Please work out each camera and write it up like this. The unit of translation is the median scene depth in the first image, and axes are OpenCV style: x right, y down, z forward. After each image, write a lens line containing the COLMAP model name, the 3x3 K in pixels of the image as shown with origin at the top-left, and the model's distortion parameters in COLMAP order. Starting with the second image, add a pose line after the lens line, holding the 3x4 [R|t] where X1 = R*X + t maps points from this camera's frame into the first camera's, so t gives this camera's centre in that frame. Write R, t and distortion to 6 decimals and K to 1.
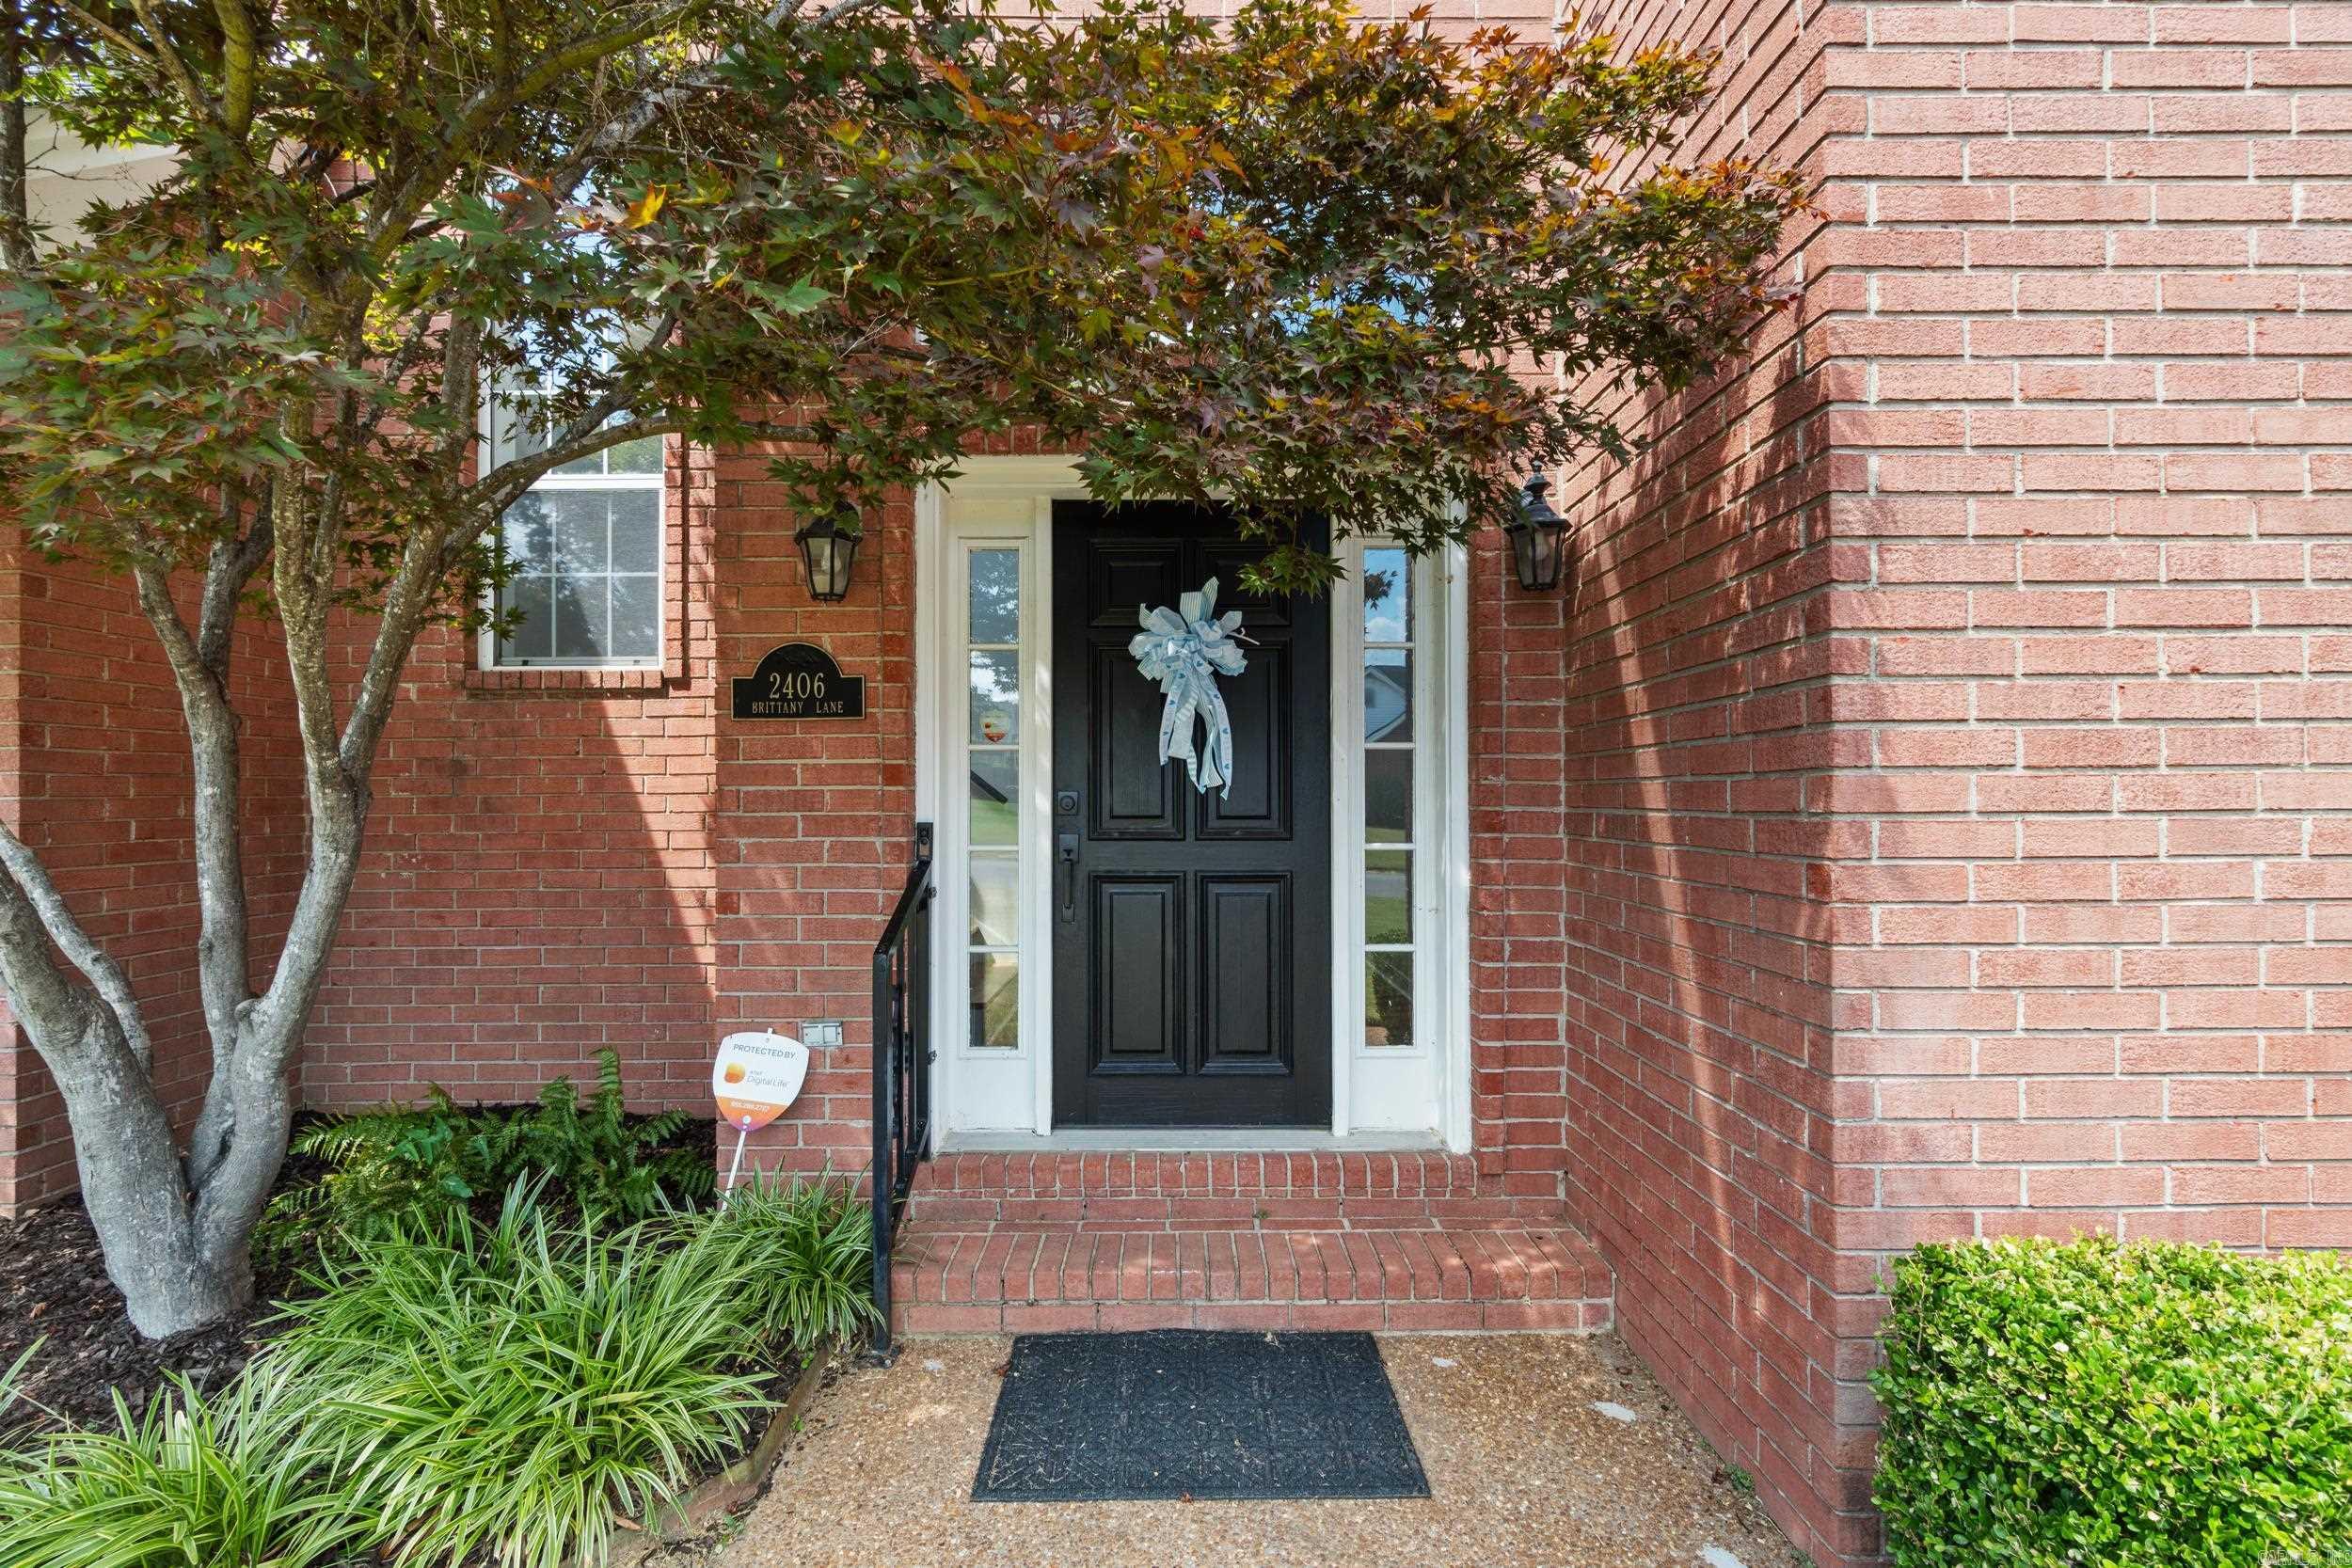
lens RADIAL K [[1017.7, 0, 1176.0], [0, 1017.7, 784.0], [0, 0, 1]] dist [0.000843, 0.000146]
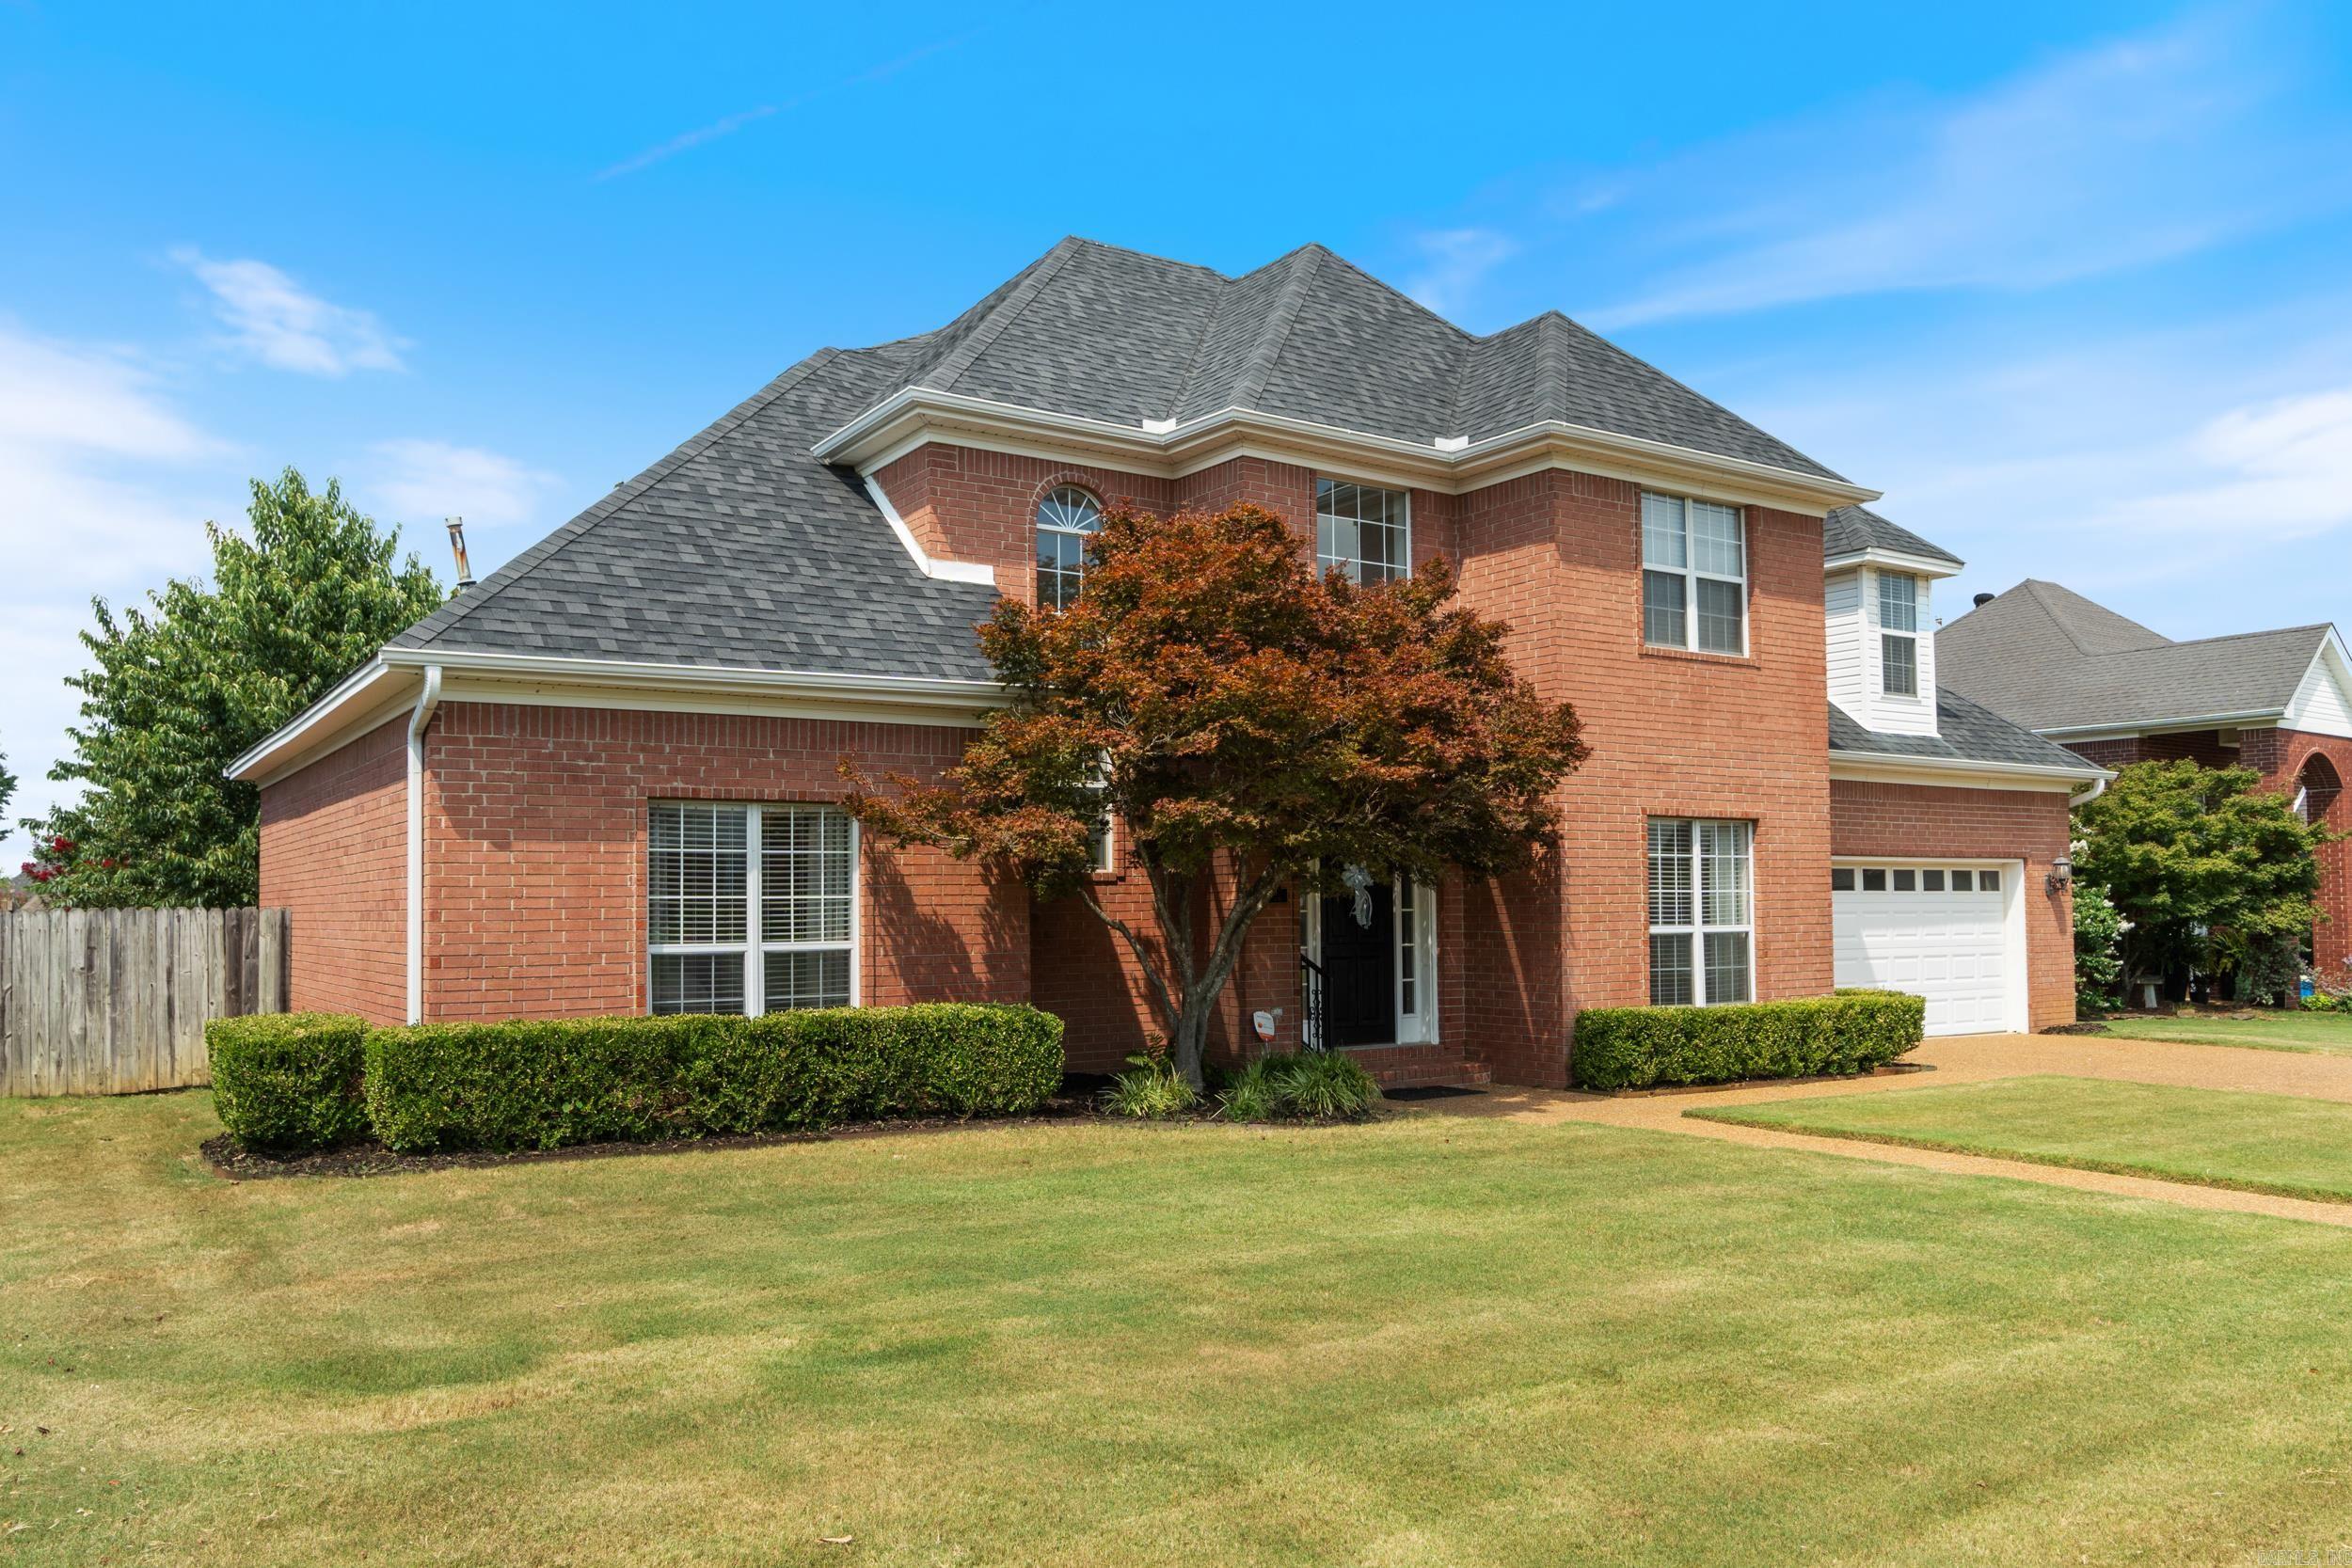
lens RADIAL K [[1683.2, 0, 1175.0], [0, 1683.2, 824.1], [0, 0, 1]] dist [-0.004180, -0.001008]
pose [[0.829877, 0.023289, 0.557460, -3.243366], [-0.002461, 0.999272, -0.038082, -0.103788], [-0.557941, 0.030231, 0.829330, -2.807797]]
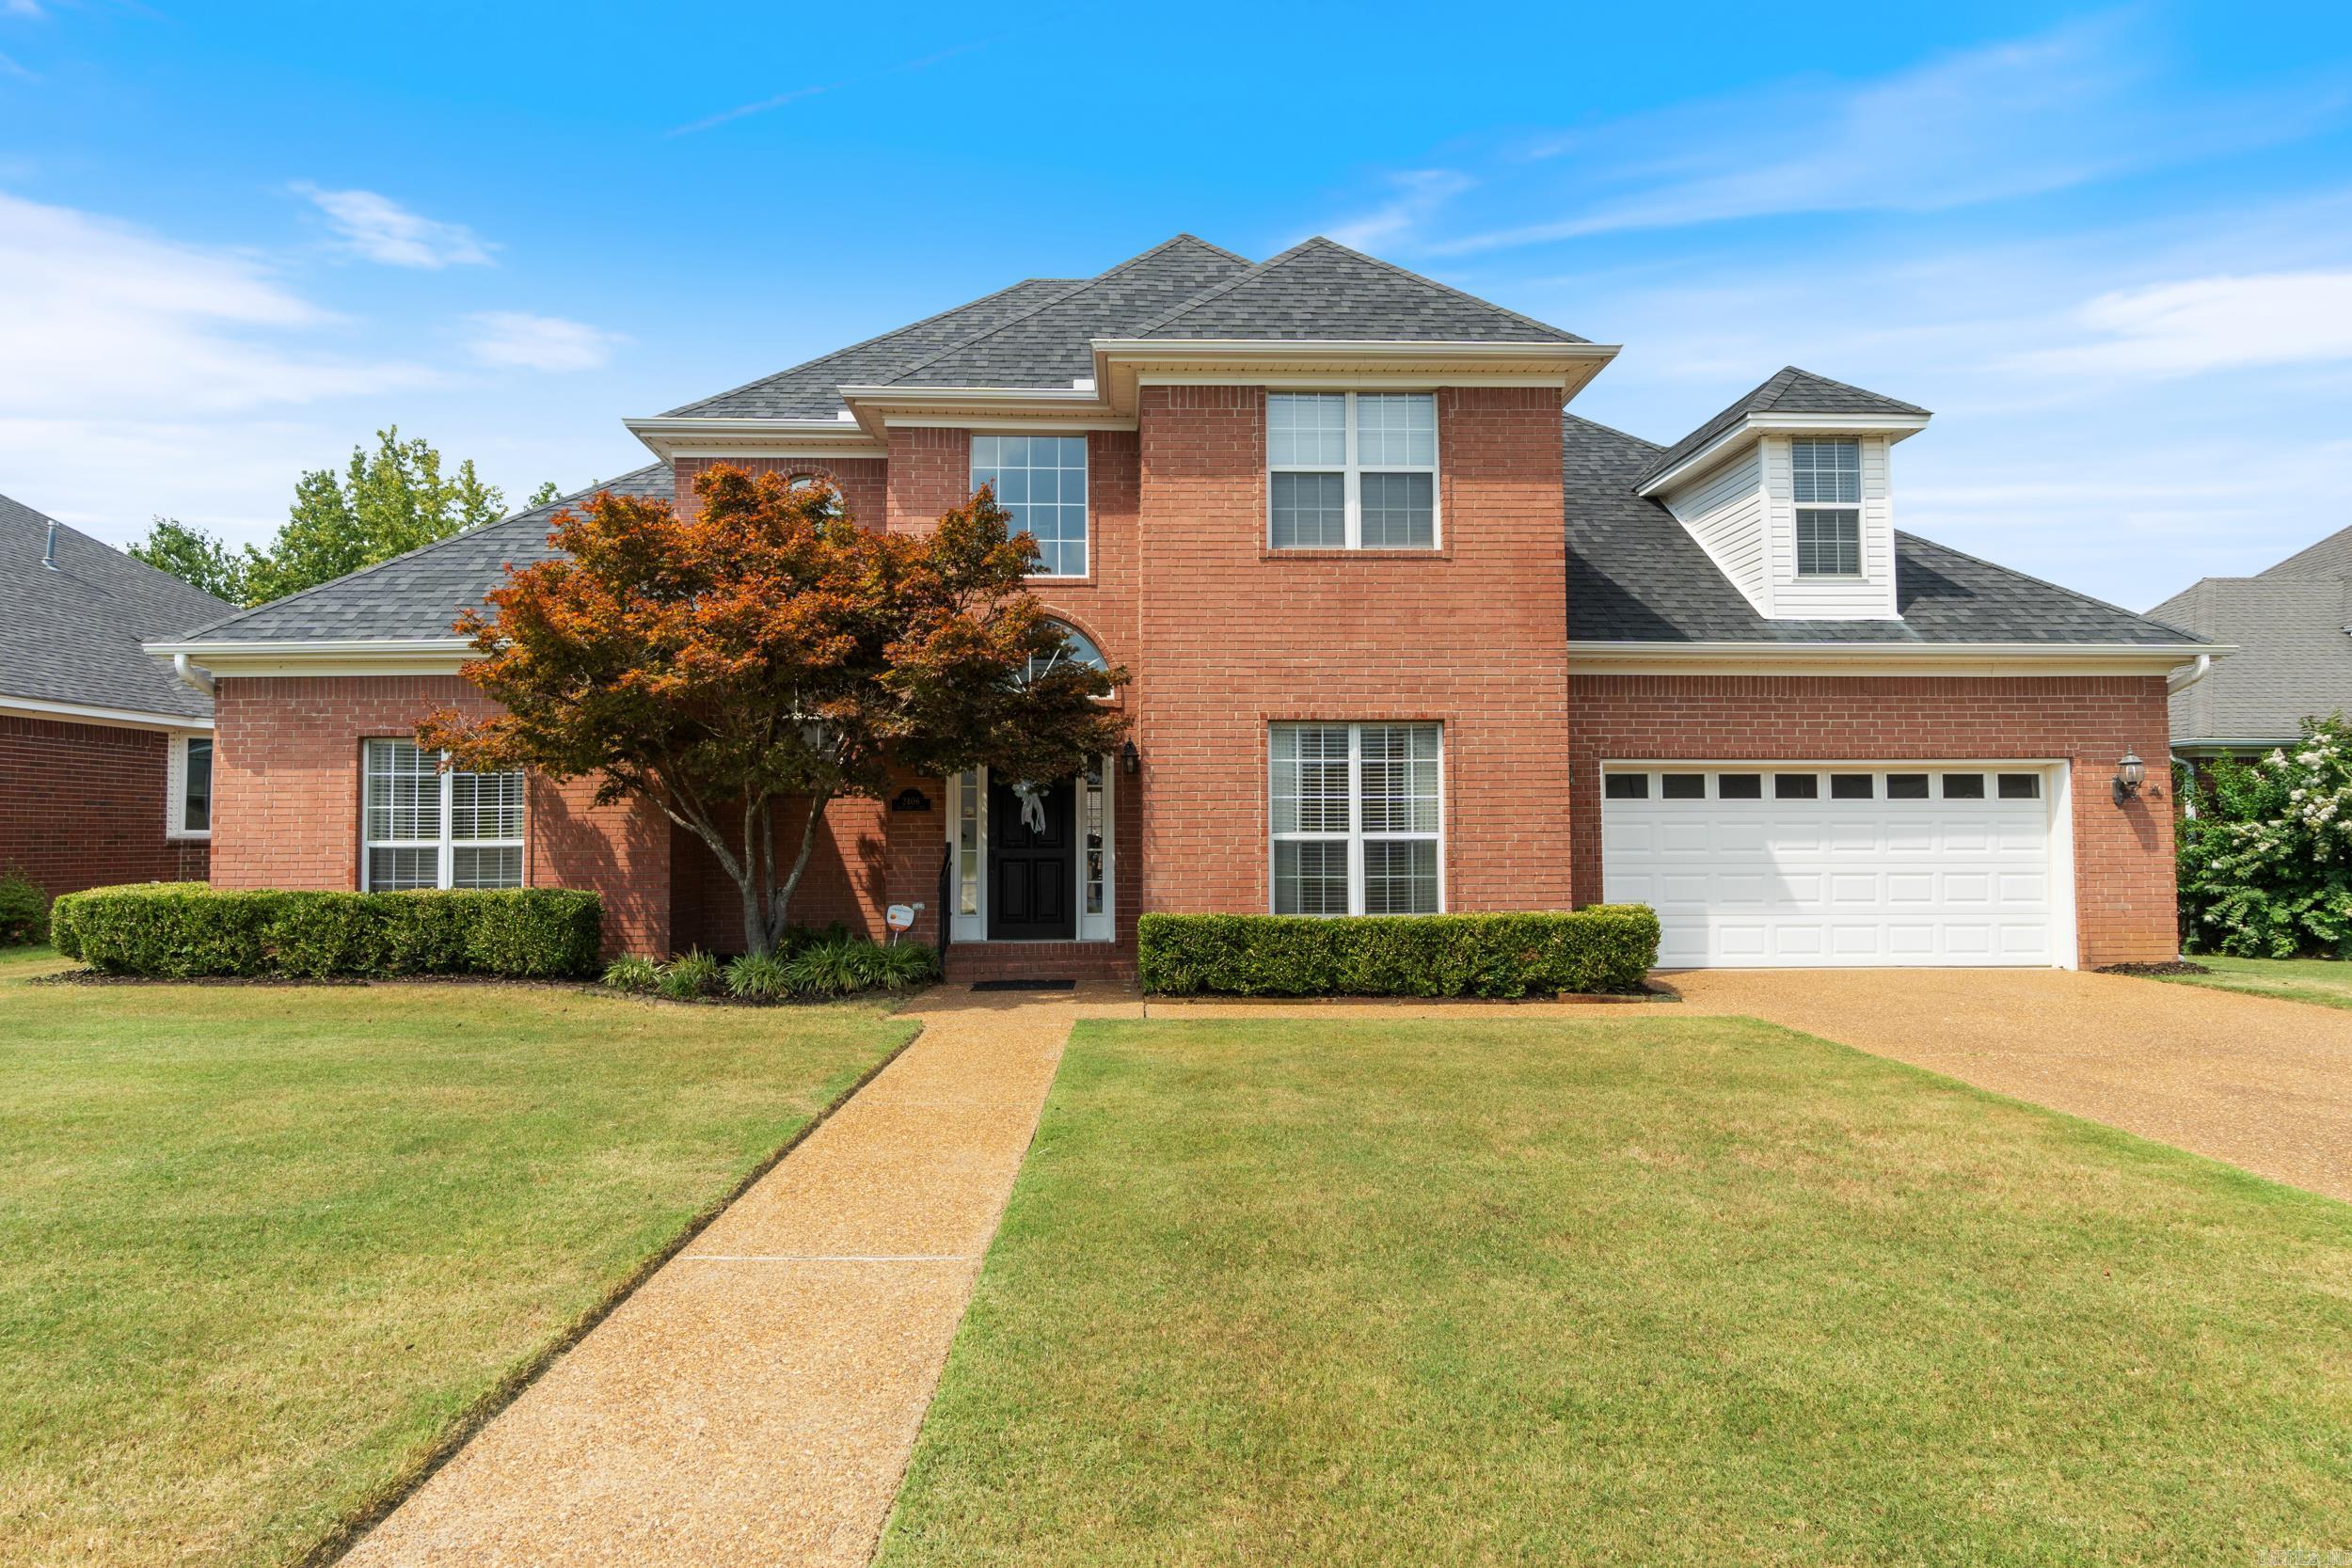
lens RADIAL K [[1173.2, 0, 1176.0], [0, 1173.2, 784.0], [0, 0, 1]] dist [0.000563, 0.000205]
pose [[0.999038, -0.001552, 0.043815, 0.325191], [0.002996, 0.999454, -0.032897, -0.023897], [-0.043740, 0.032997, 0.998498, -2.861969]]
